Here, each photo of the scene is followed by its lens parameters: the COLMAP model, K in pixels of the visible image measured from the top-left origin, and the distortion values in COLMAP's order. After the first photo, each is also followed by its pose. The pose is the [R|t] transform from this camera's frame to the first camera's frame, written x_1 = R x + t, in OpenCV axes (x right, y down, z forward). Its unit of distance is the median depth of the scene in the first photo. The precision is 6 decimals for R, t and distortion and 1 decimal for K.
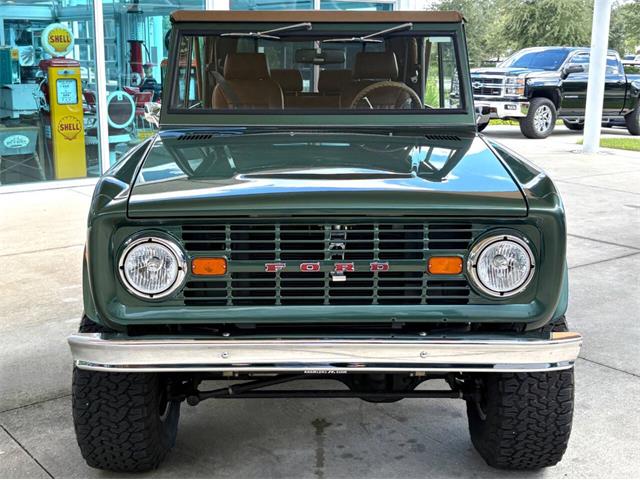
lens RADIAL K [[849.2, 0, 320.0], [0, 849.2, 240.0], [0, 0, 1]] dist [0.192992, -0.656408]
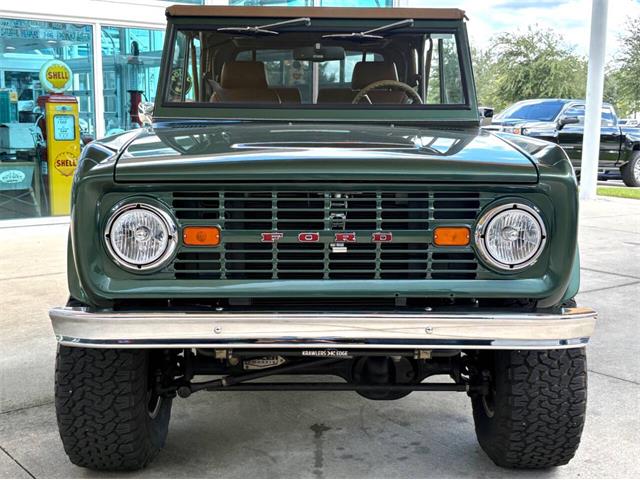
lens RADIAL K [[841.4, 0, 329.0], [0, 841.4, 258.1], [0, 0, 1]] dist [0.197497, -0.667669]
pose [[0.999918, 0.001658, 0.012698, -0.000888], [-0.000979, 0.998580, -0.053273, 0.089041], [-0.012768, 0.053256, 0.998499, 0.057254]]
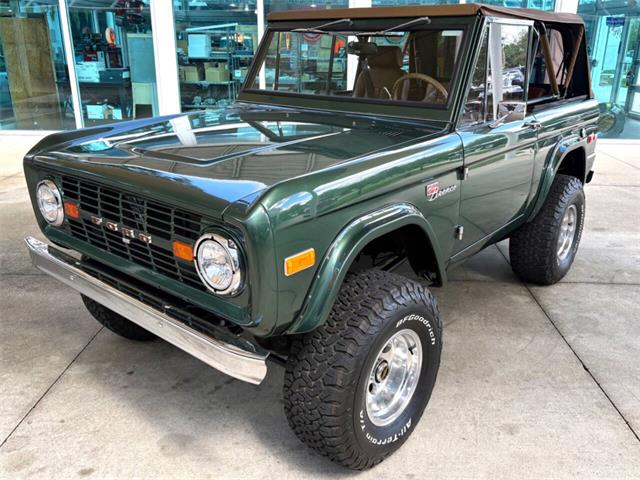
lens RADIAL K [[548.3, 0, 322.0], [0, 548.3, 229.1], [0, 0, 1]] dist [0.014175, 0.010275]
pose [[0.755813, 0.207705, -0.620971, 0.590858], [-0.142530, 0.977803, 0.153580, -0.107113], [0.639087, -0.027571, 0.768640, 0.502794]]
